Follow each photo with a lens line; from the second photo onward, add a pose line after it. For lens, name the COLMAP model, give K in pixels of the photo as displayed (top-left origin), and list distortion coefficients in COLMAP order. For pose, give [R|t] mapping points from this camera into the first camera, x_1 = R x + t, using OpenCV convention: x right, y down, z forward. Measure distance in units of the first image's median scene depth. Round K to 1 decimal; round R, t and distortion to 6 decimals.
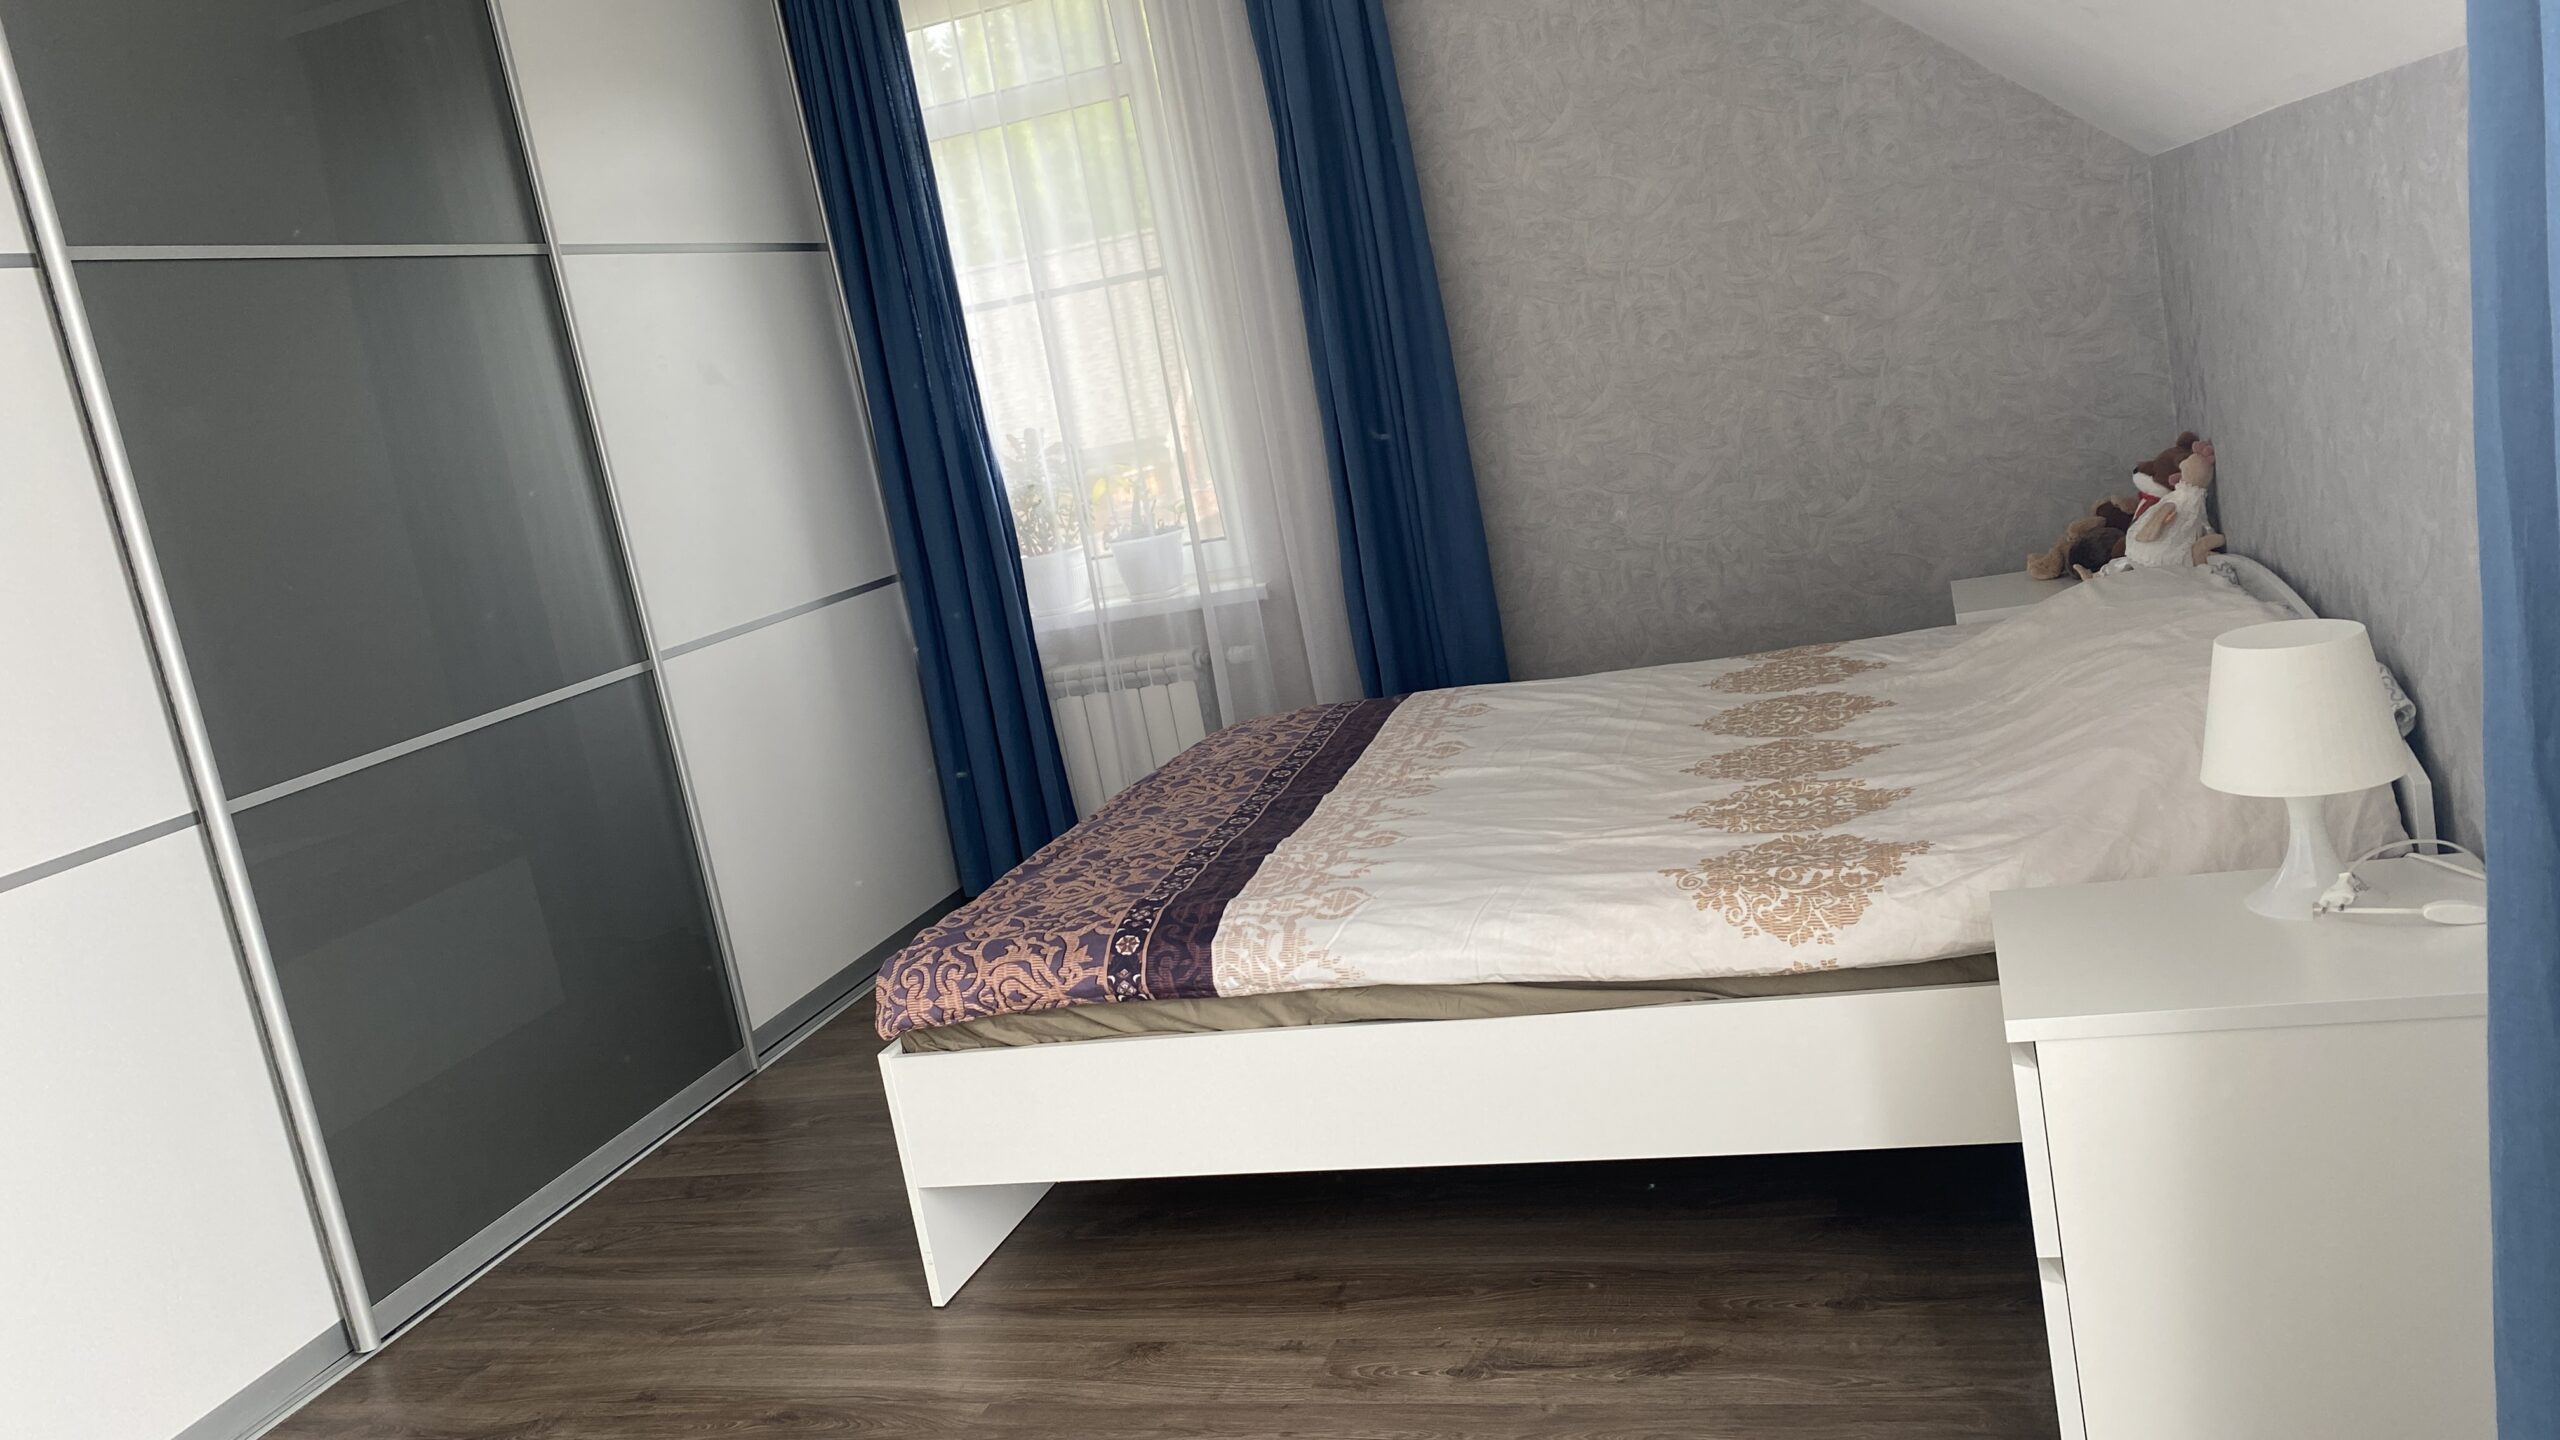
lens RADIAL K [[1965.3, 0, 1270.3], [0, 1965.3, 677.4], [0, 0, 1]] dist [0.071351, -0.086815]
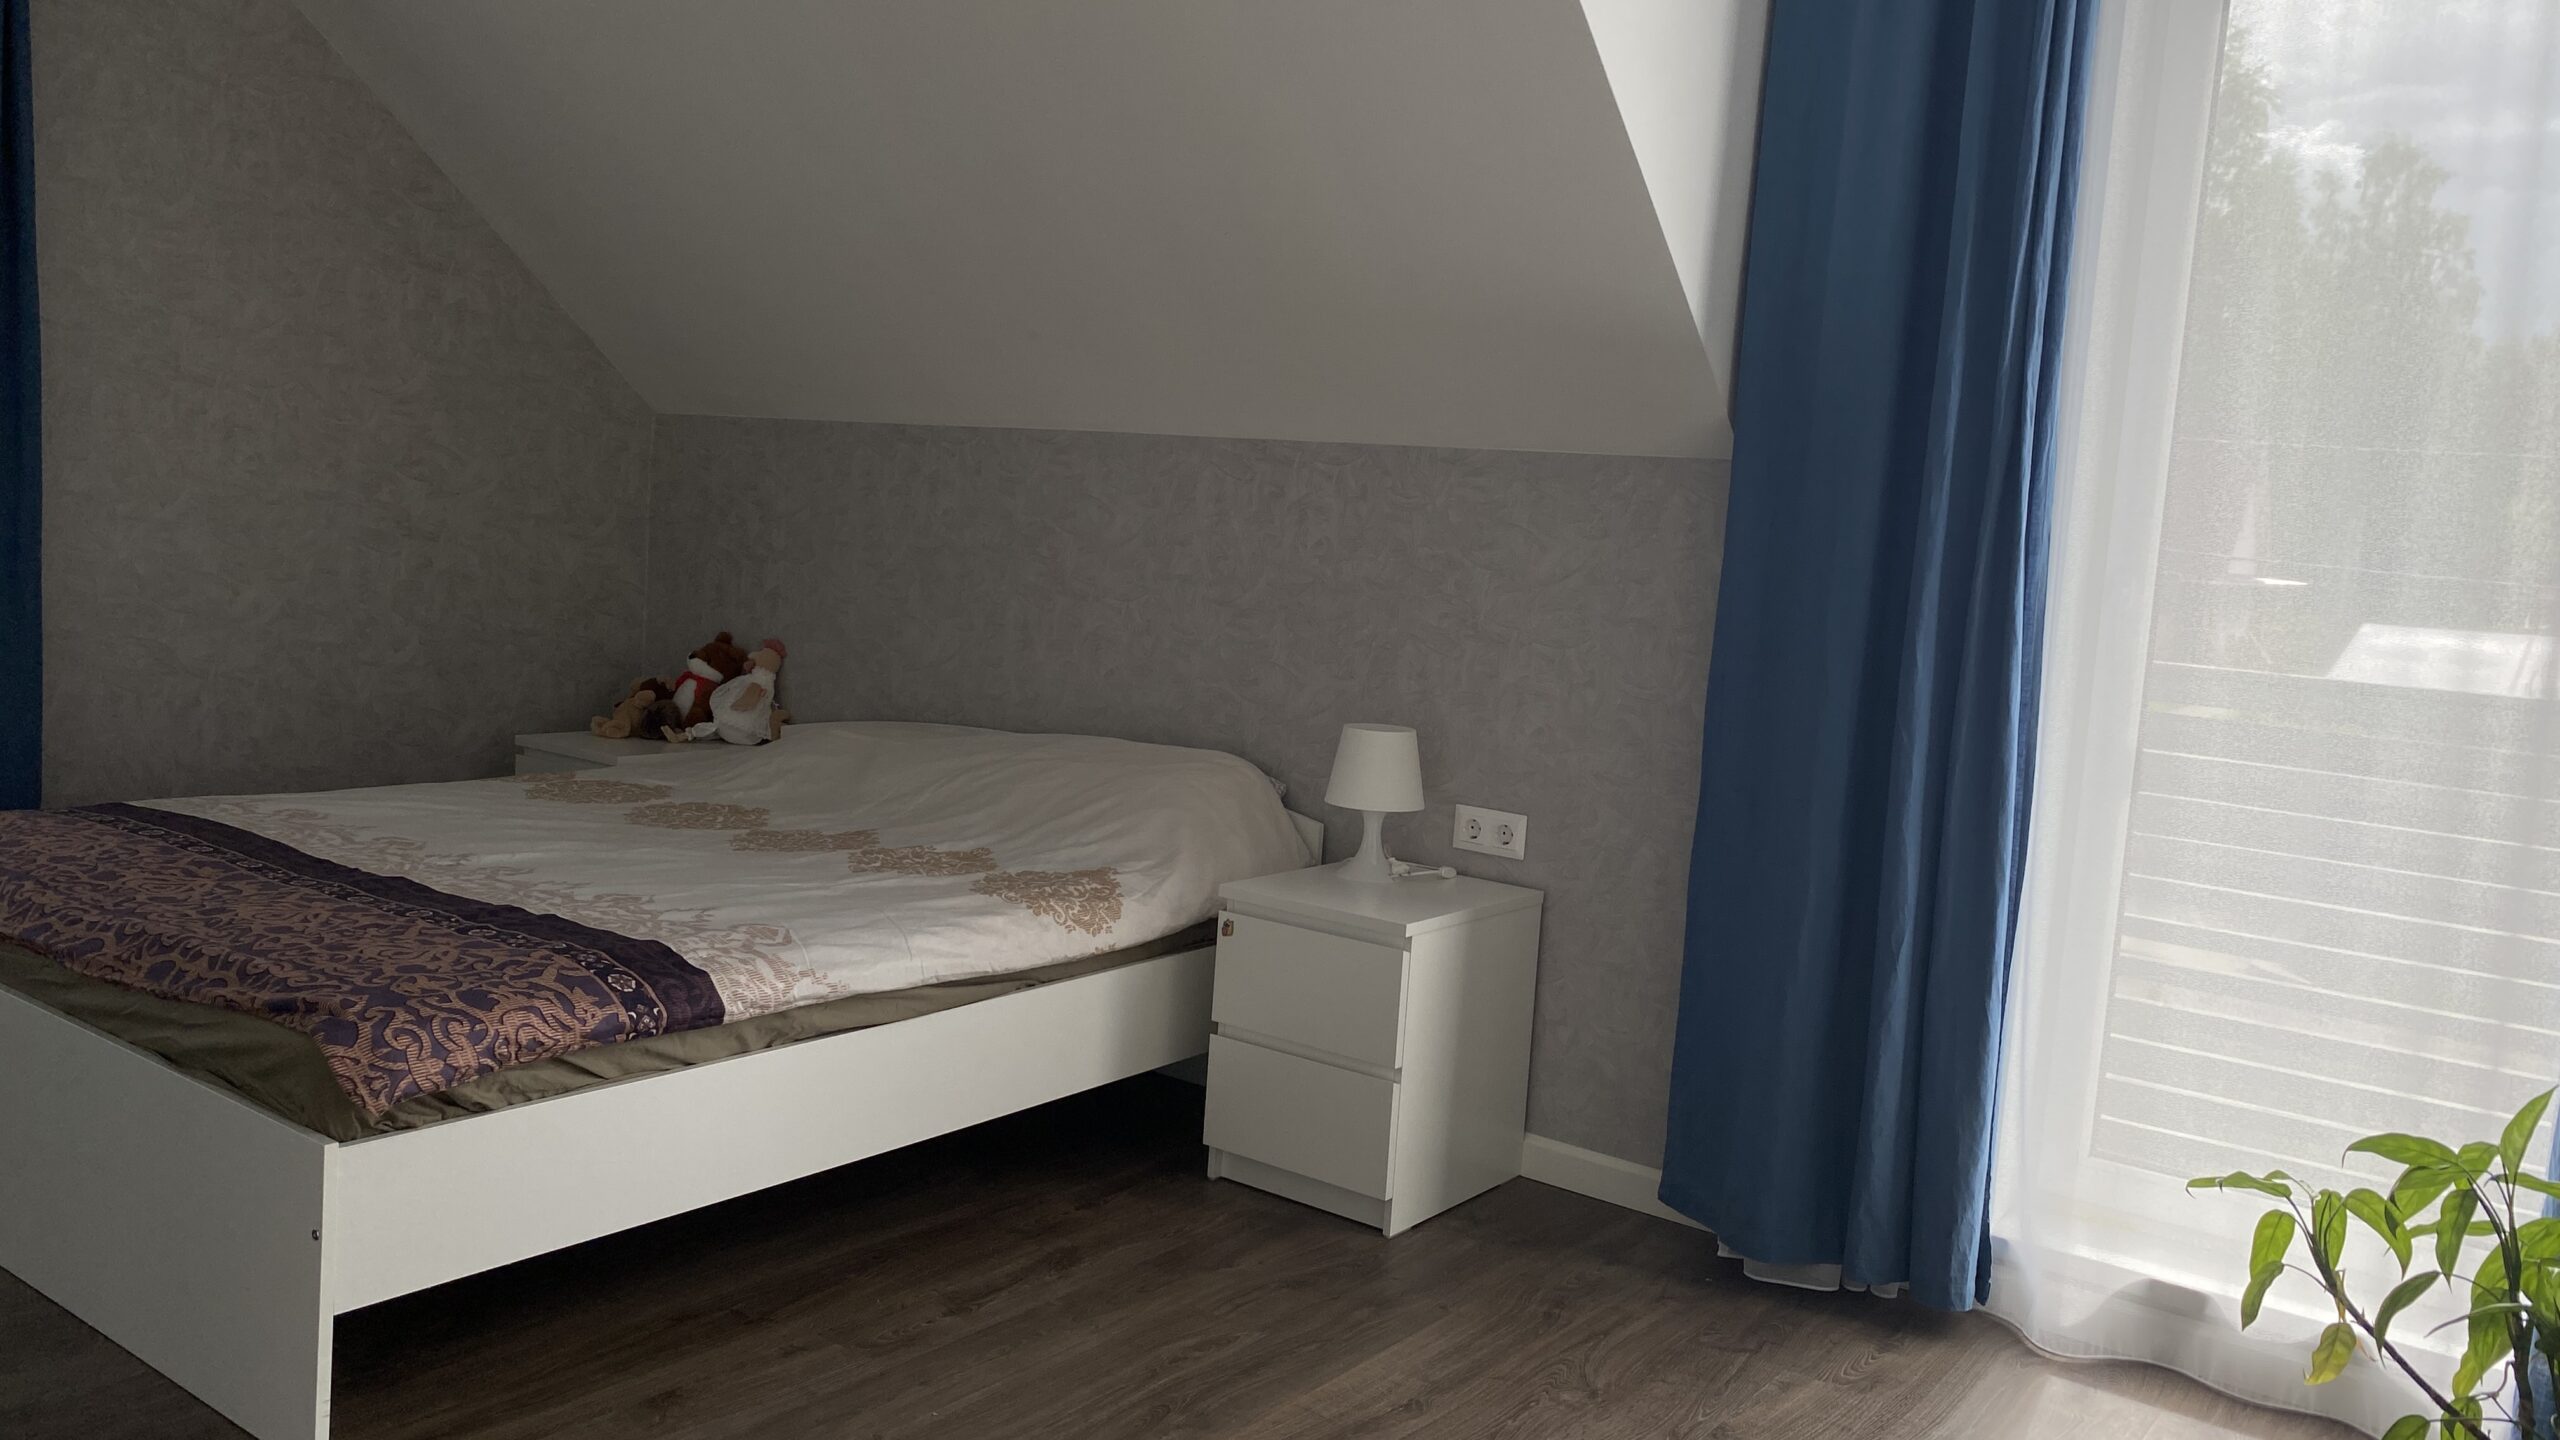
lens RADIAL K [[1965.3, 0, 1268.6], [0, 1965.3, 687.2], [0, 0, 1]] dist [0.071351, -0.086815]
pose [[0.300894, 0.119111, 0.946190, -0.912962], [0.026134, 0.990767, -0.133034, 0.131044], [-0.953300, 0.064756, 0.295003, 0.409021]]
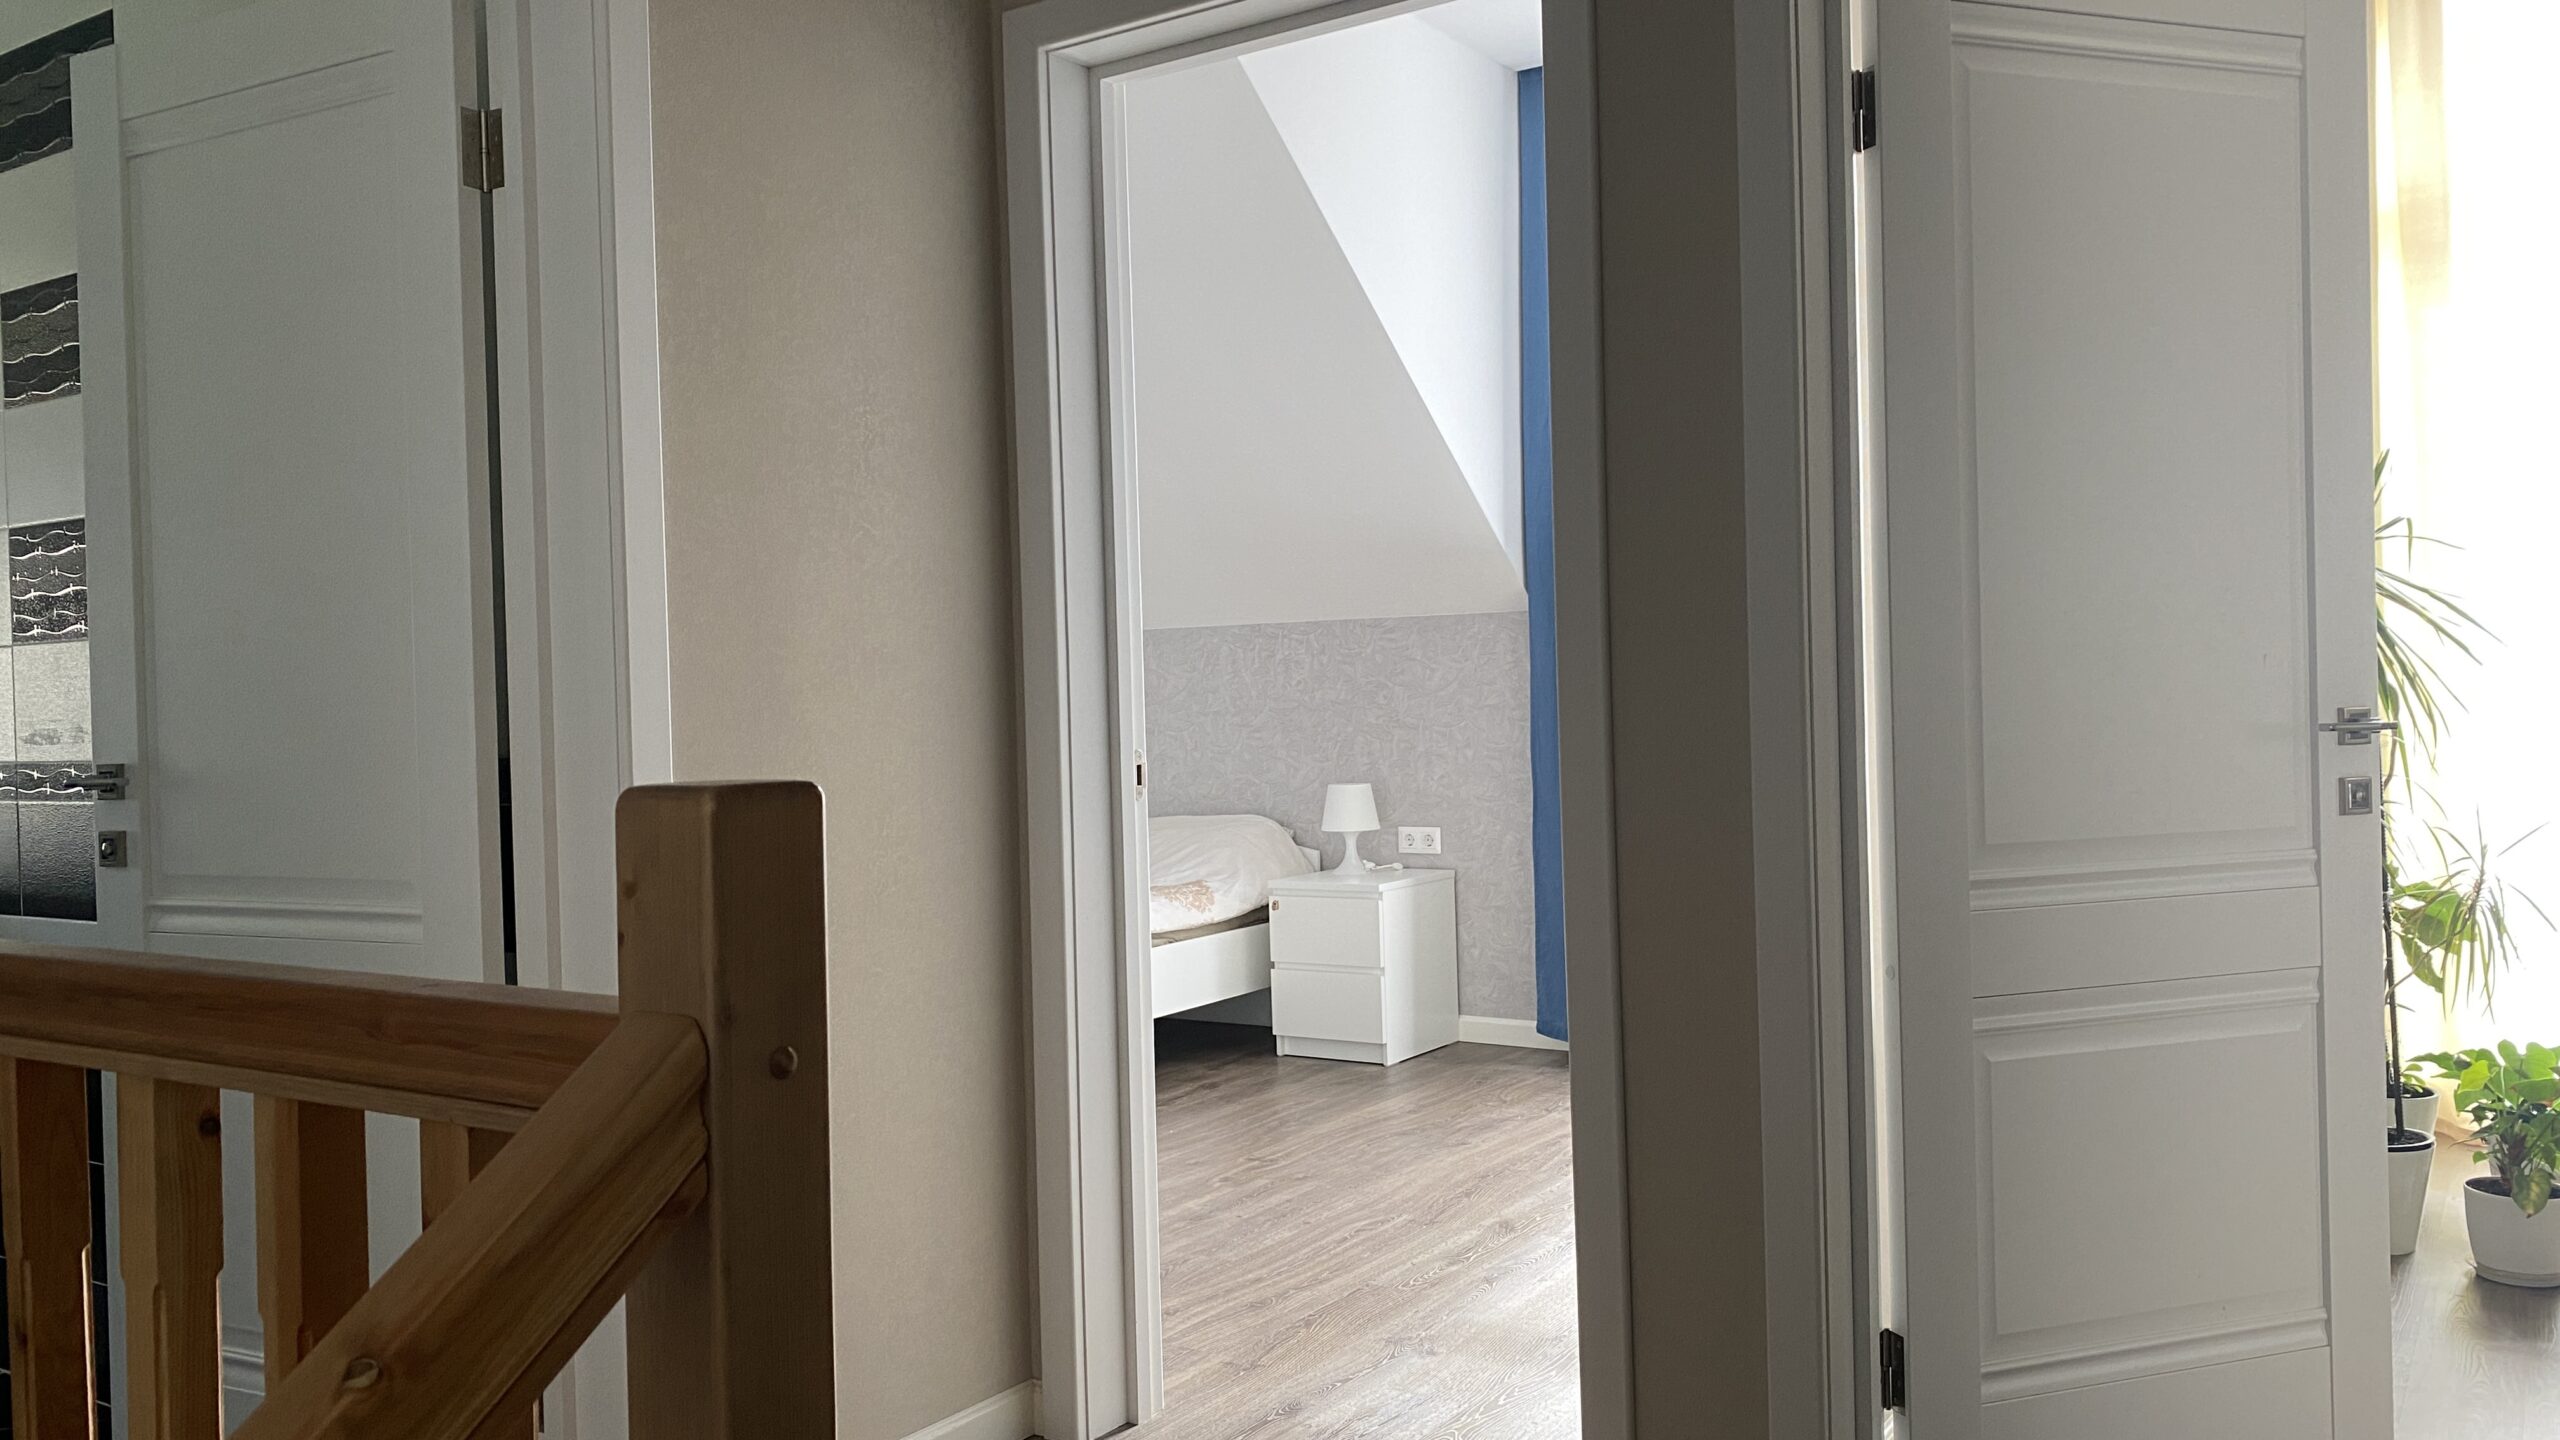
lens RADIAL K [[1965.3, 0, 1289.3], [0, 1965.3, 723.4], [0, 0, 1]] dist [0.071351, -0.086815]
pose [[0.263414, 0.156024, 0.951982, -1.826519], [0.135810, 0.971008, -0.196721, 0.354043], [-0.955075, 0.181108, 0.234588, 0.250871]]
